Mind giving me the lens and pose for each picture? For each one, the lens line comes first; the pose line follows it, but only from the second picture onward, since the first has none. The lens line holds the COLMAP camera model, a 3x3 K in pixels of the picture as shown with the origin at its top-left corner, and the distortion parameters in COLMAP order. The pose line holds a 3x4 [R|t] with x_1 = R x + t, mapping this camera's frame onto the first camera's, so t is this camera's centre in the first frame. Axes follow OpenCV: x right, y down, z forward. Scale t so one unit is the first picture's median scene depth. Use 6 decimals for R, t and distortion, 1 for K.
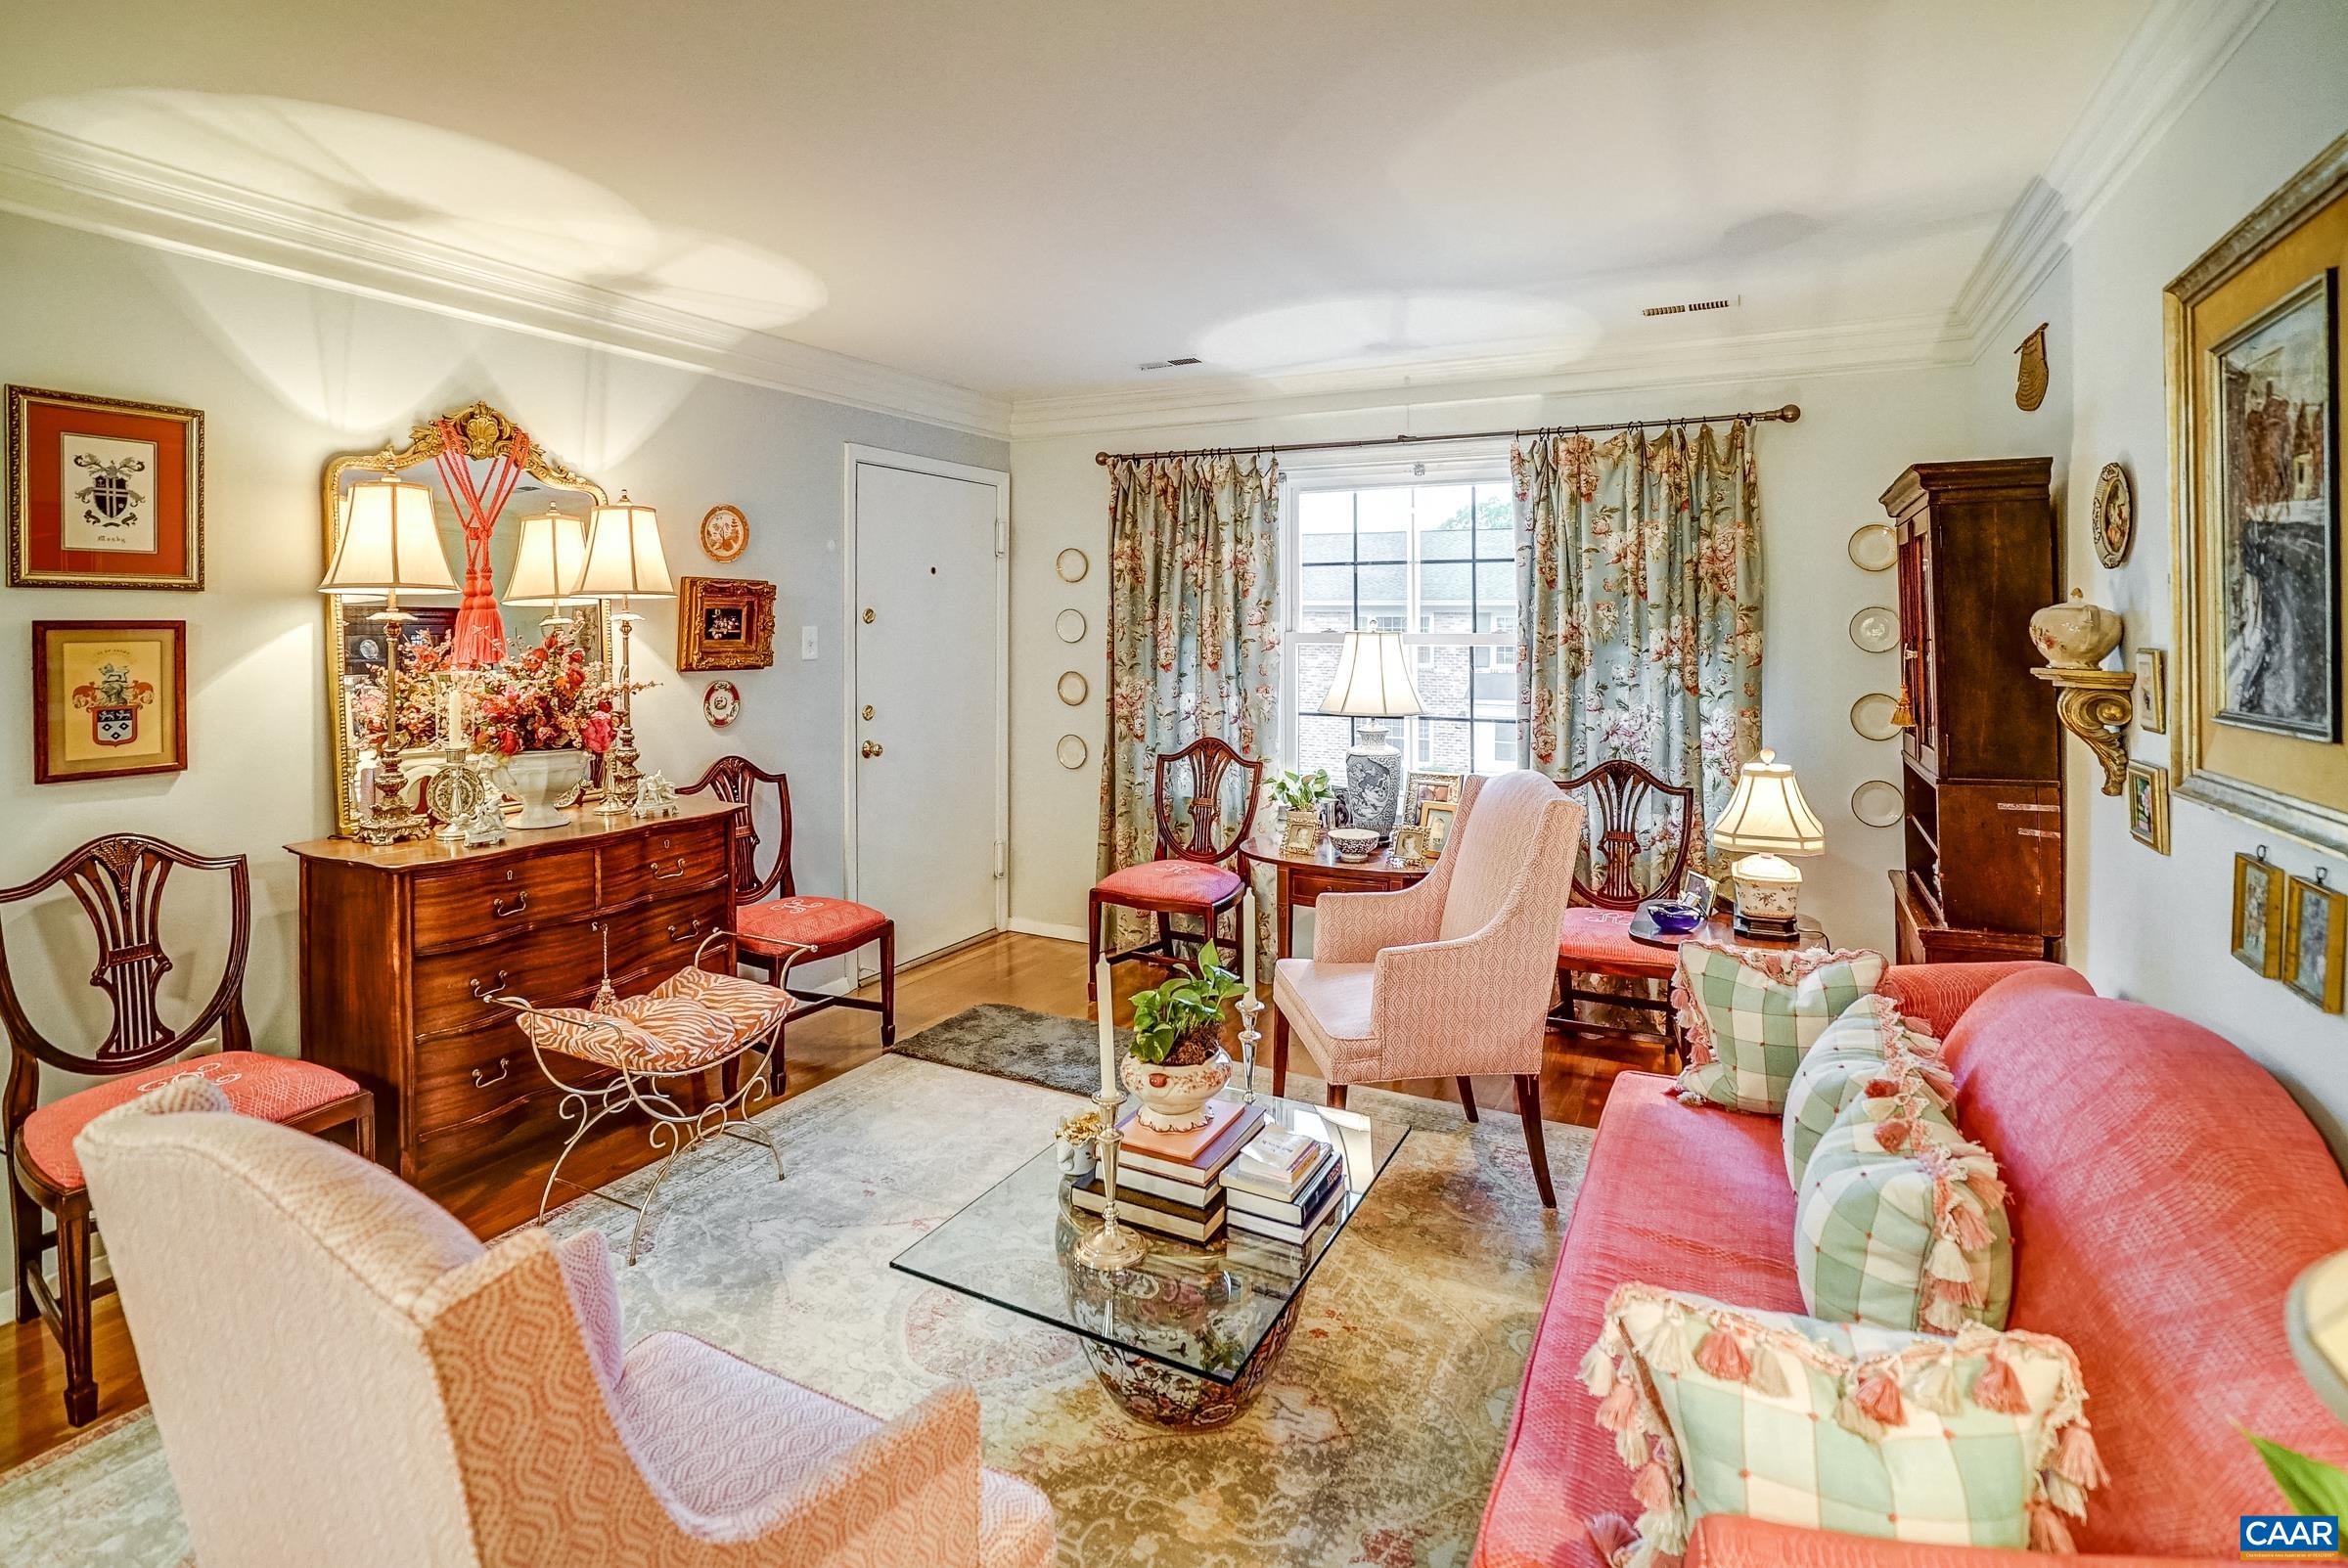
lens RADIAL K [[1130.3, 0, 1179.0], [0, 1130.3, 622.2], [0, 0, 1]] dist [-0.053060, 0.017911]
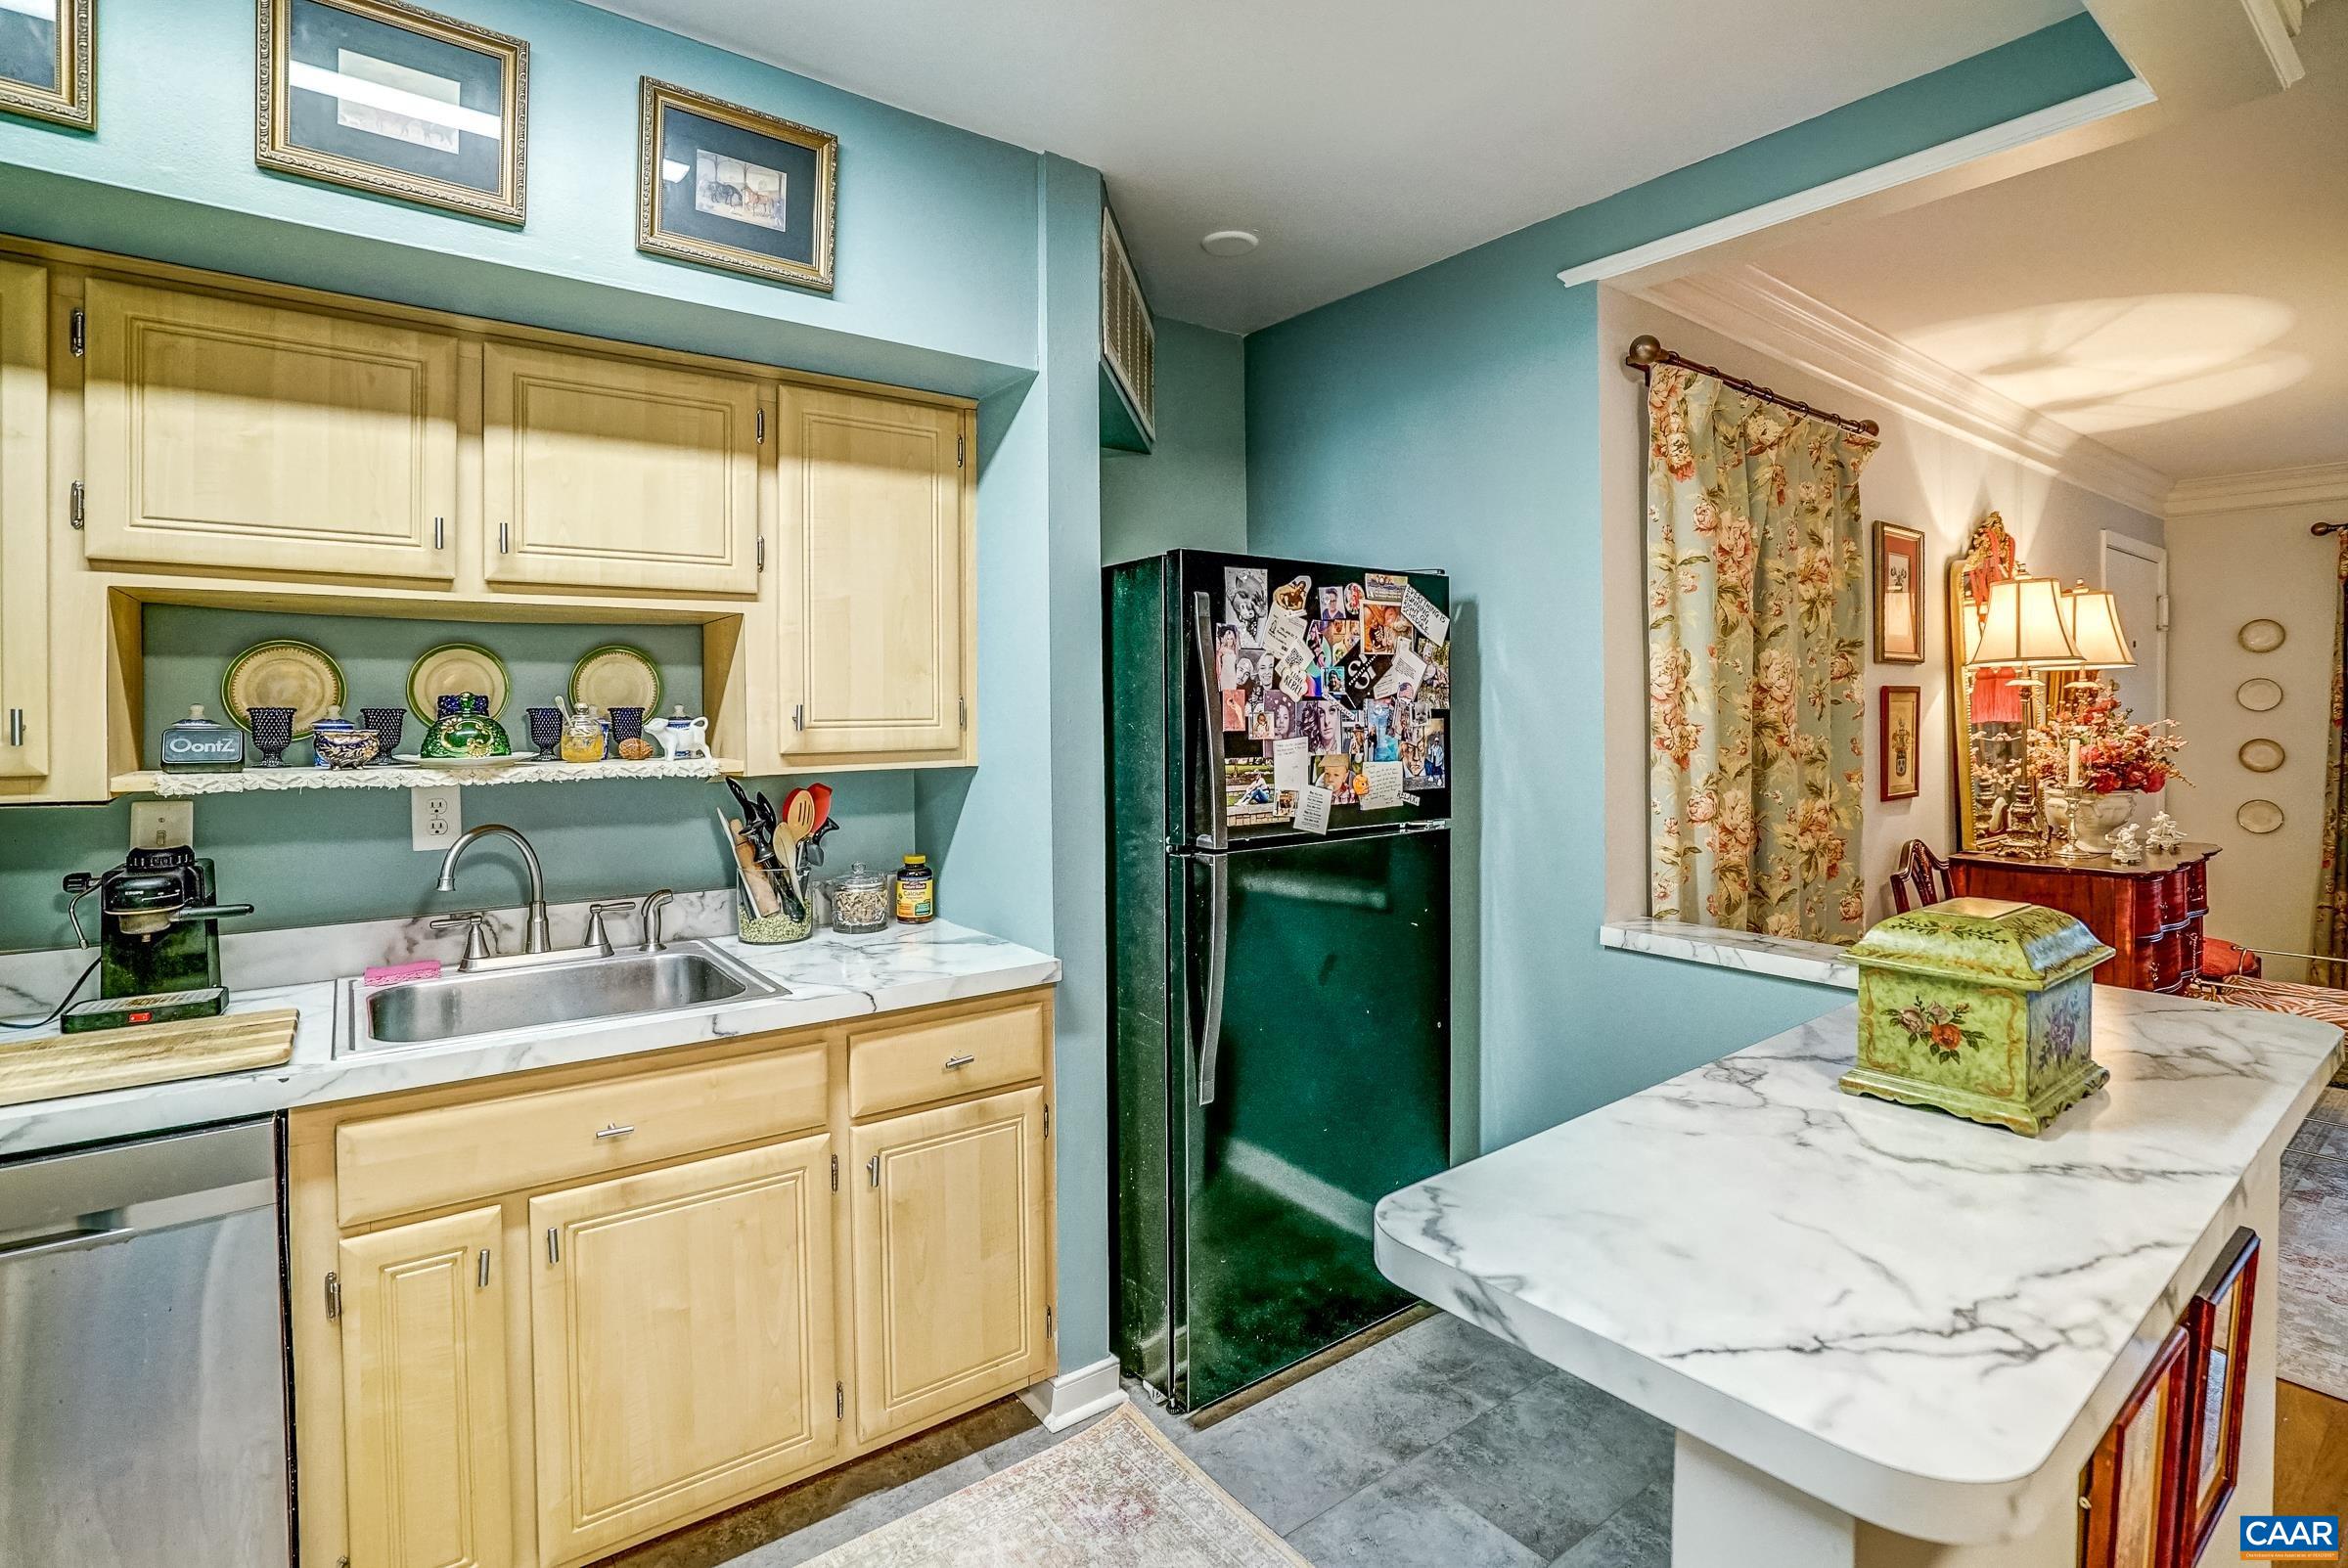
lens RADIAL K [[1130.3, 0, 1158.4], [0, 1130.3, 717.2], [0, 0, 1]] dist [-0.053060, 0.017911]
pose [[0.909289, -0.004101, -0.416144, -0.777915], [0.006666, 0.999967, 0.004711, 0.015921], [0.416111, -0.007058, 0.909286, -0.416096]]
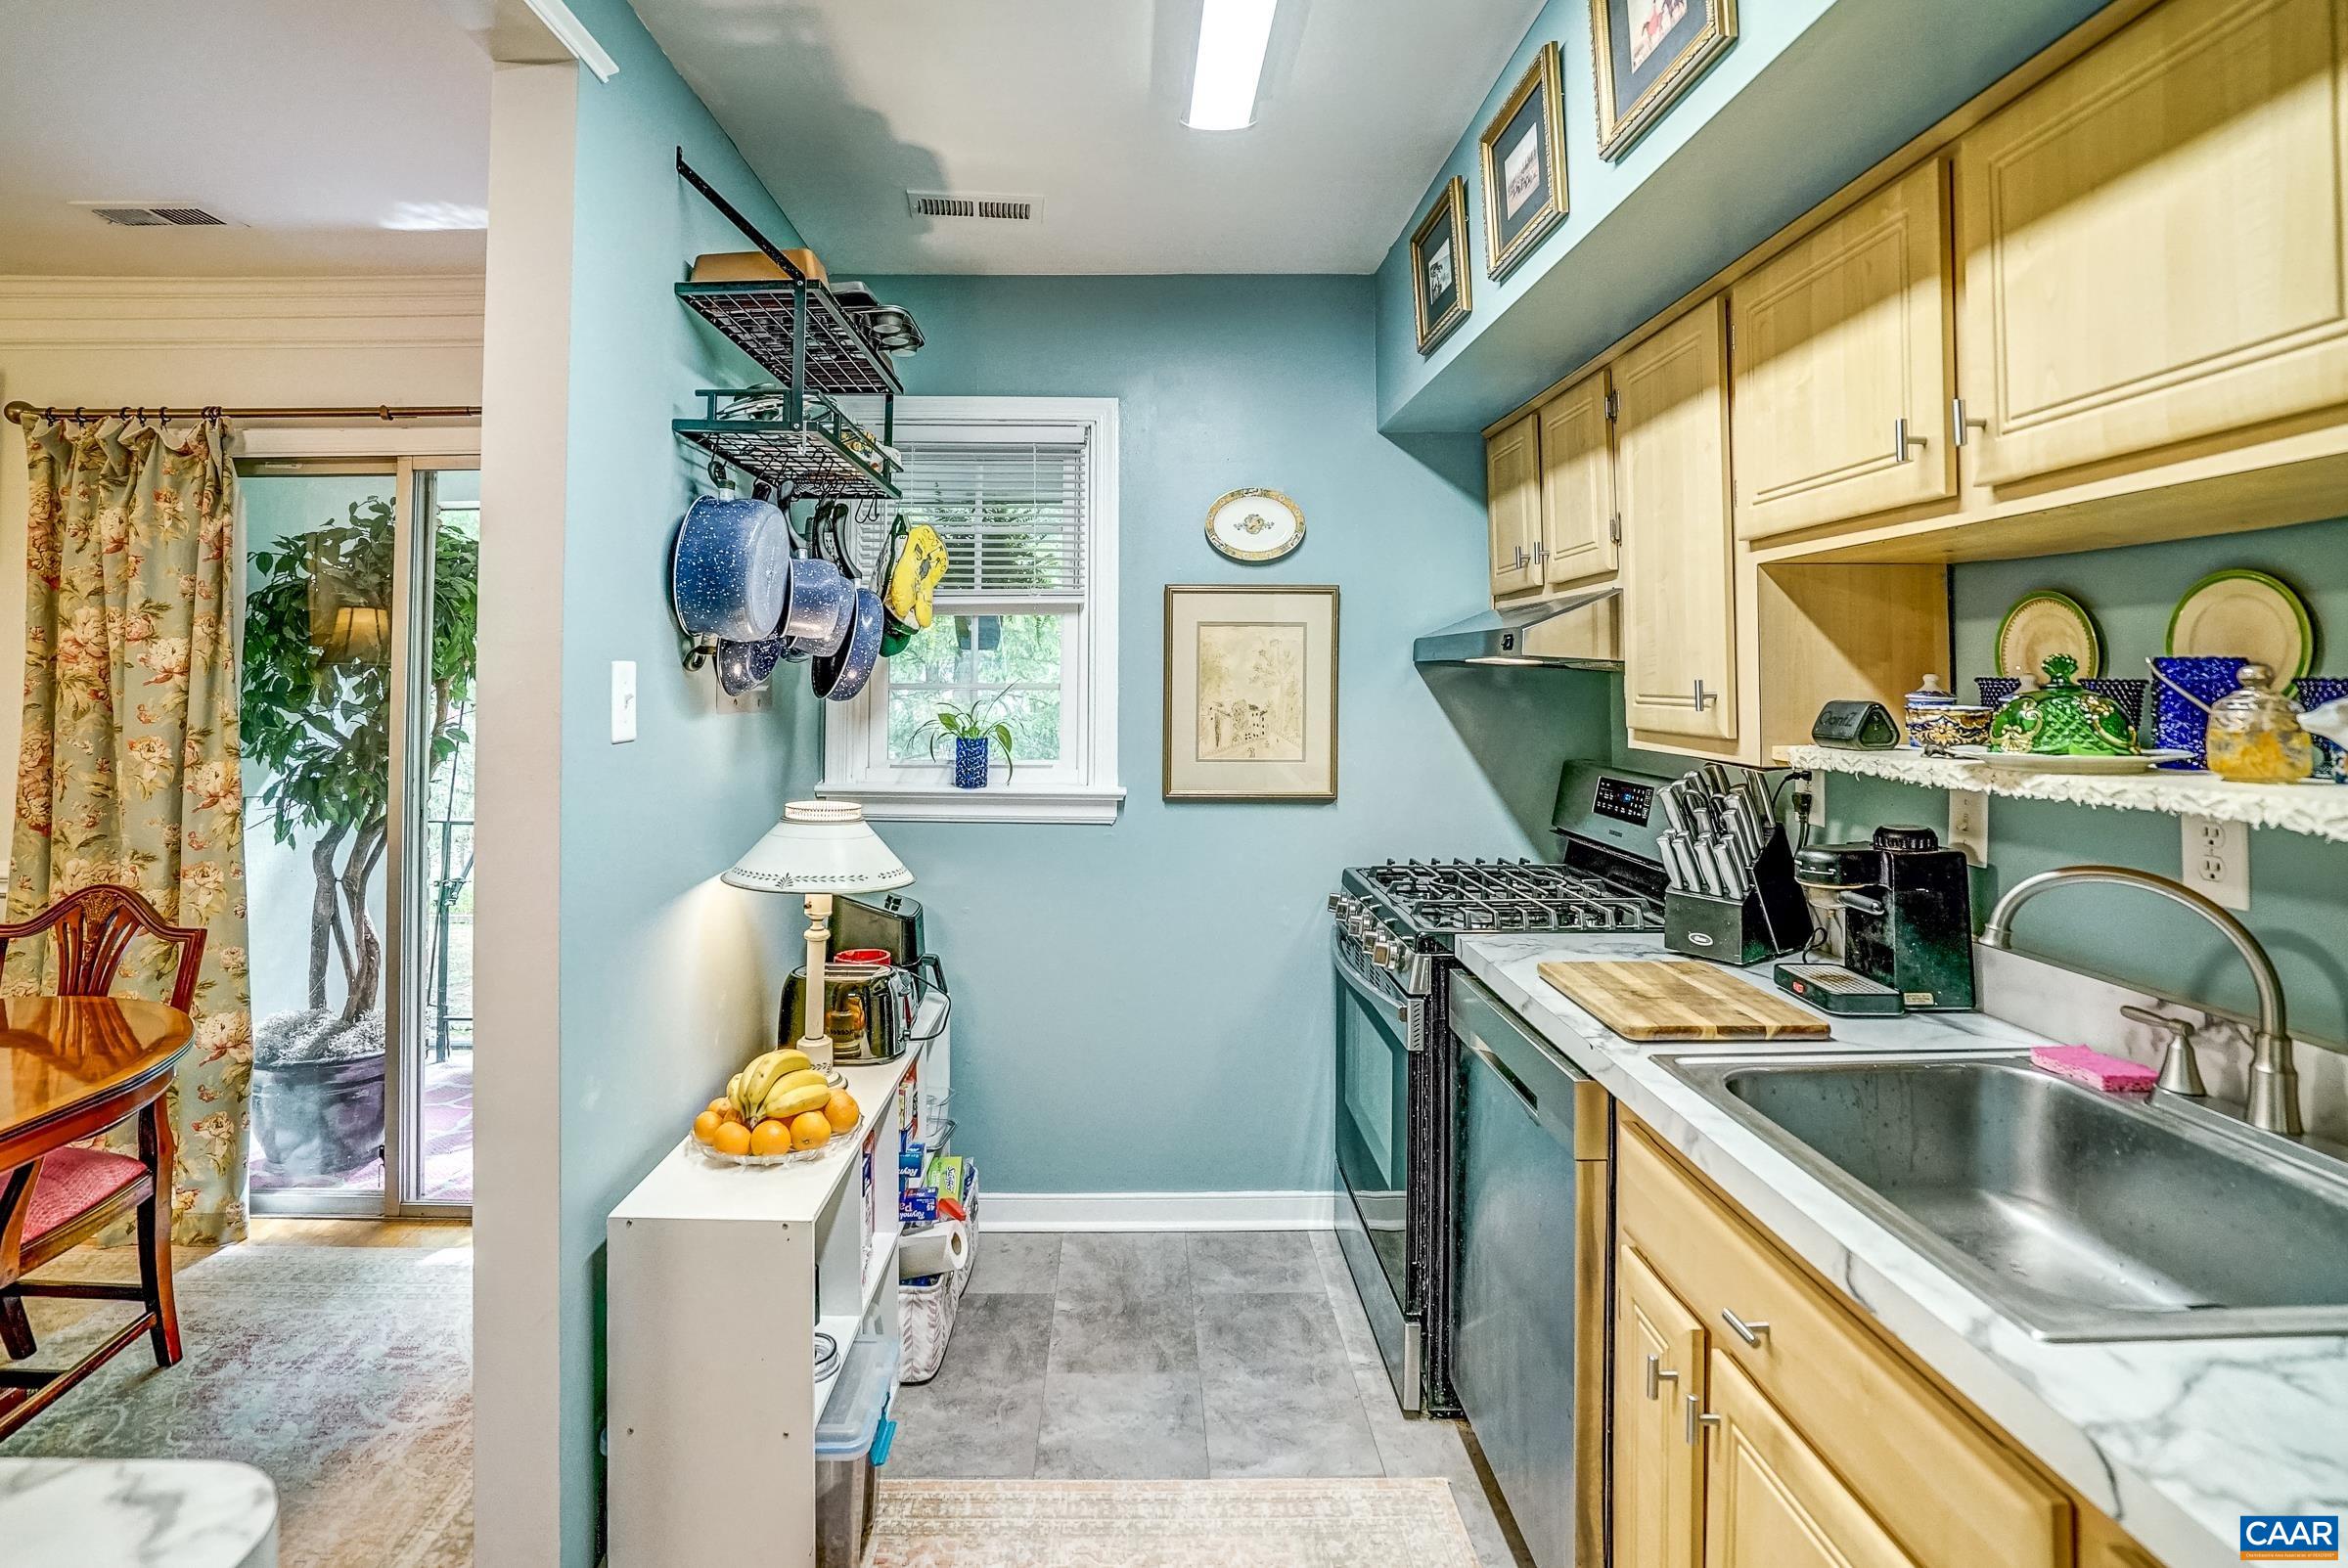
lens RADIAL K [[1130.3, 0, 1130.5], [0, 1130.3, 641.2], [0, 0, 1]] dist [-0.053060, 0.017911]
pose [[-0.876184, -0.016224, -0.481704, -0.875395], [0.001660, 0.999326, -0.036677, 0.012280], [0.481974, -0.032935, -0.875566, 0.064019]]
